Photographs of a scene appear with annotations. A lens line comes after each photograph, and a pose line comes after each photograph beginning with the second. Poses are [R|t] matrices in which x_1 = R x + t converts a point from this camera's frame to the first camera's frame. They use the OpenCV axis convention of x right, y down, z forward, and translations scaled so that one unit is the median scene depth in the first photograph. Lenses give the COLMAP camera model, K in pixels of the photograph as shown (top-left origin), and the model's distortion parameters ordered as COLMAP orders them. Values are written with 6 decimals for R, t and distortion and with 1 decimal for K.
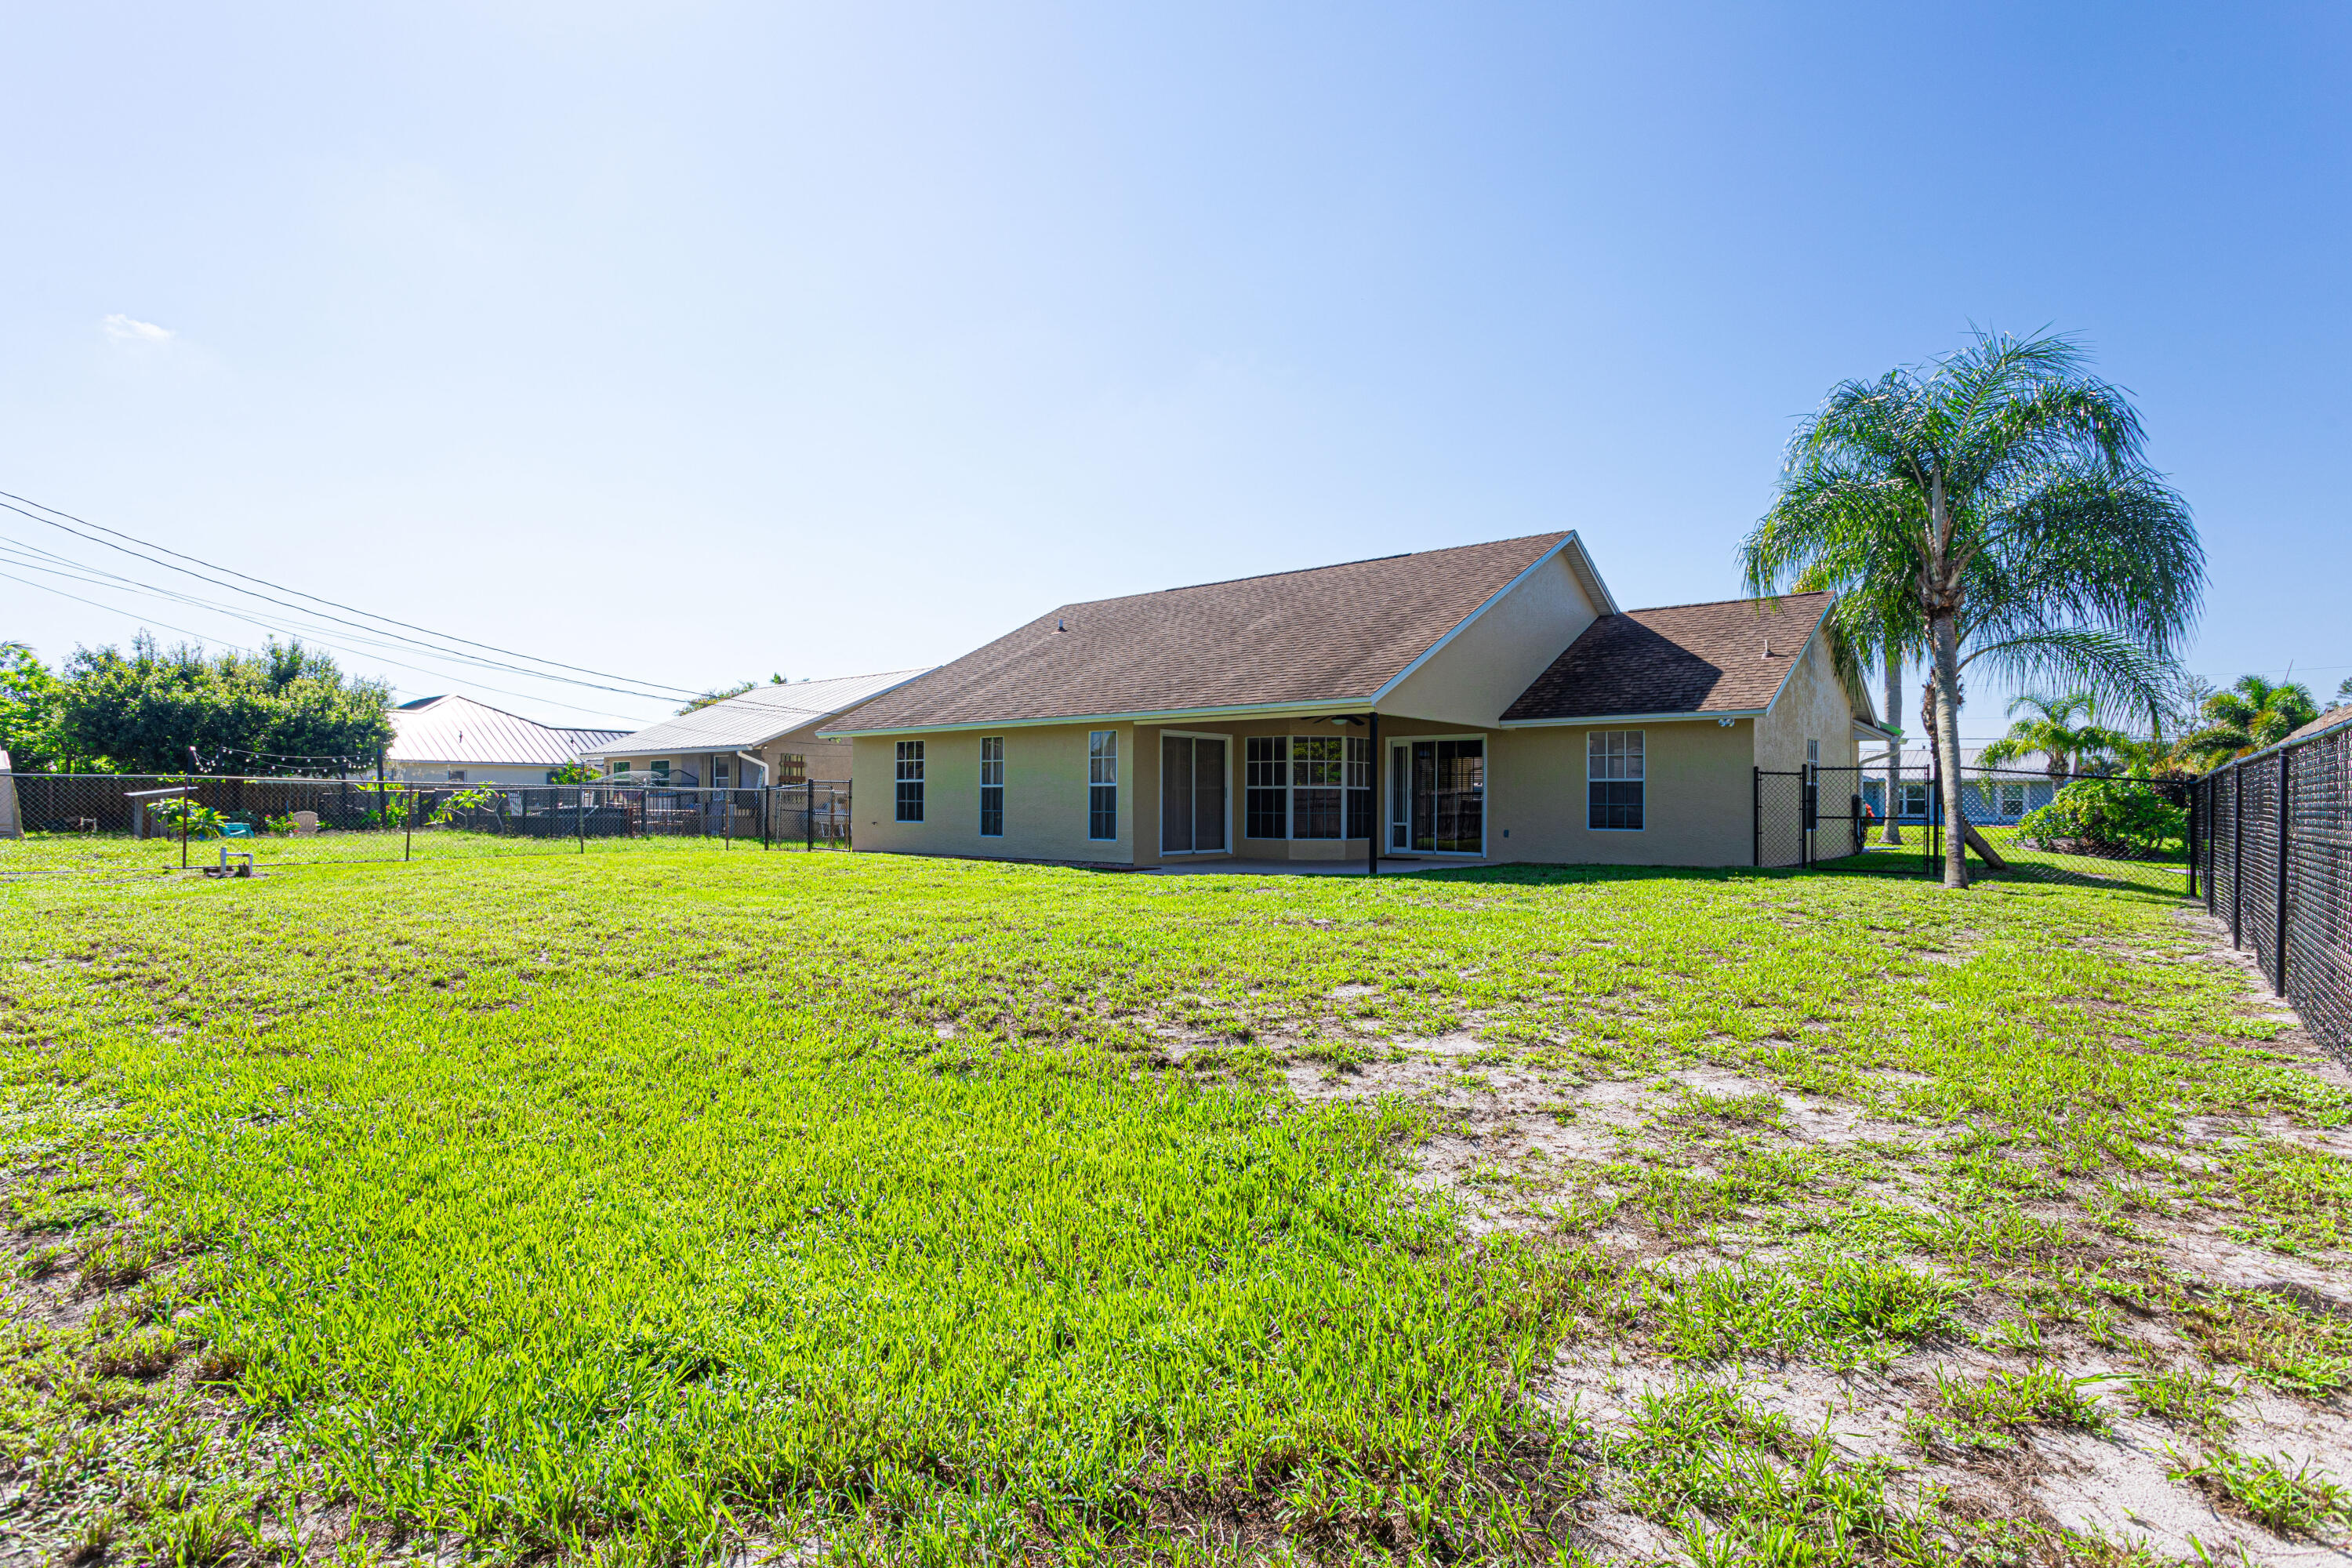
lens RADIAL K [[1221.1, 0, 1171.5], [0, 1221.1, 790.1], [0, 0, 1]] dist [-0.003072, -0.000058]
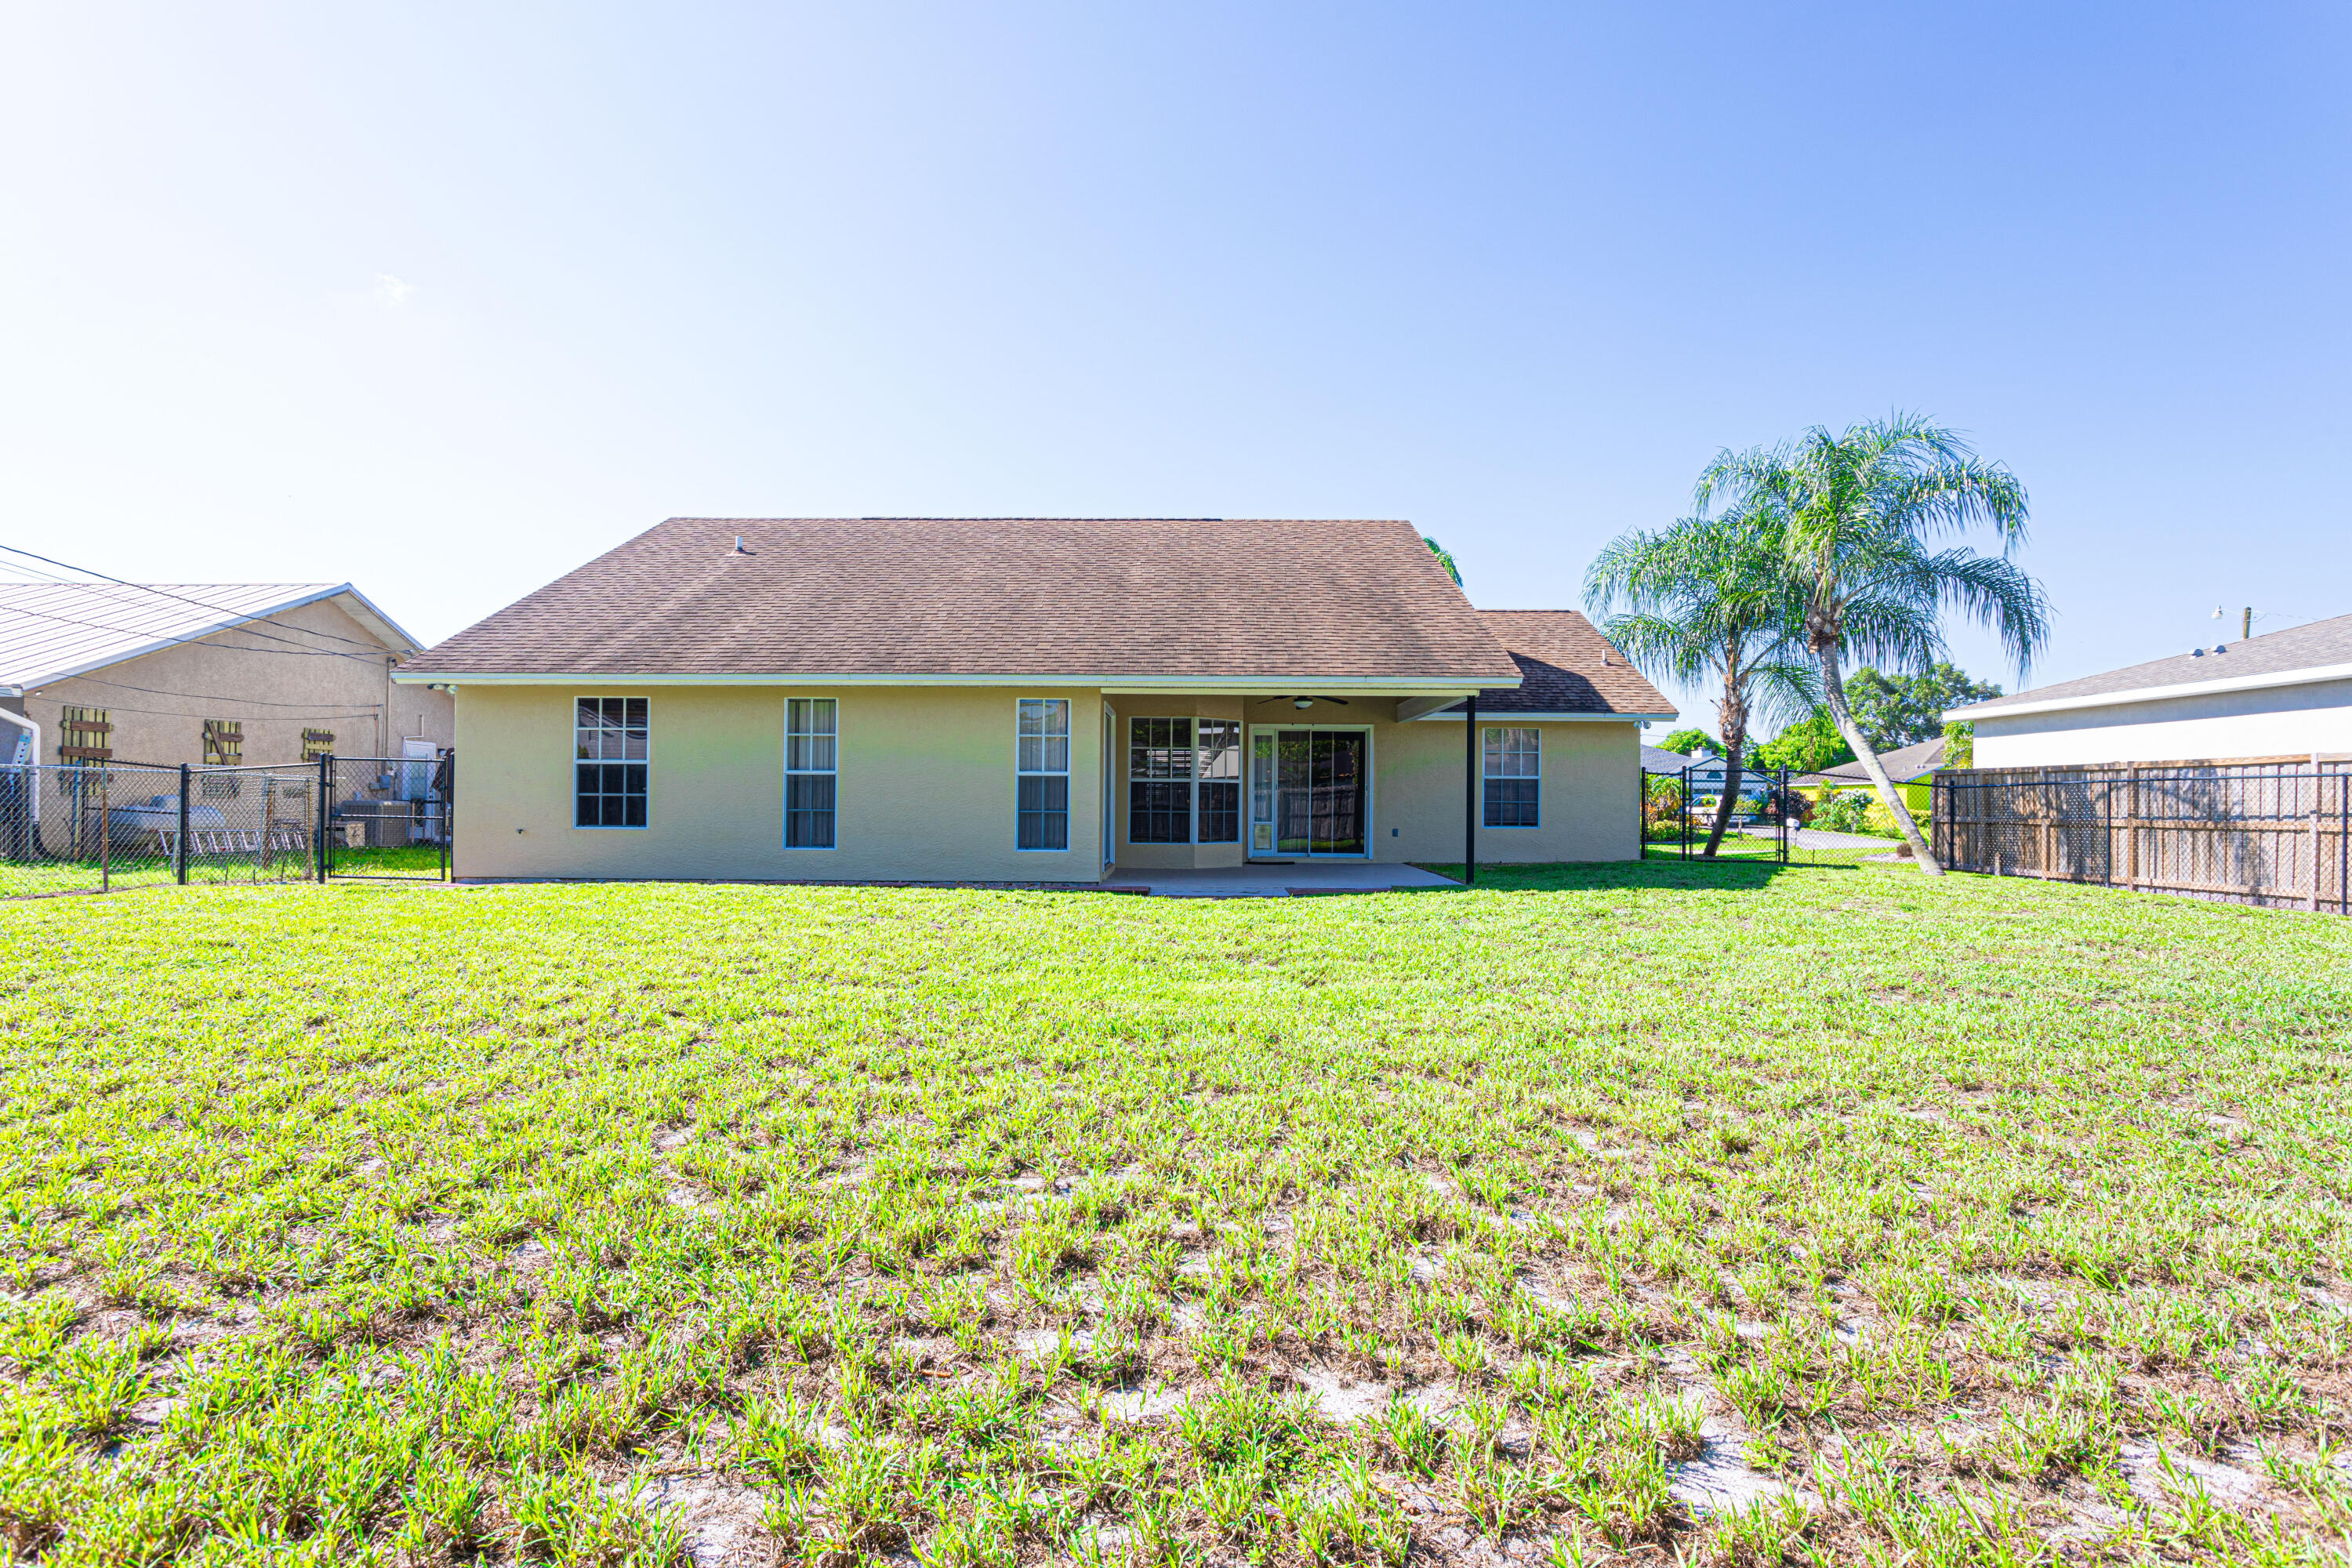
lens RADIAL K [[1221.1, 0, 1193.6], [0, 1221.1, 793.3], [0, 0, 1]] dist [-0.003072, -0.000058]
pose [[0.754242, 0.008773, 0.656538, -0.421311], [-0.009682, 0.999951, -0.002240, 0.007599], [-0.656525, -0.004667, 0.754290, 0.364182]]
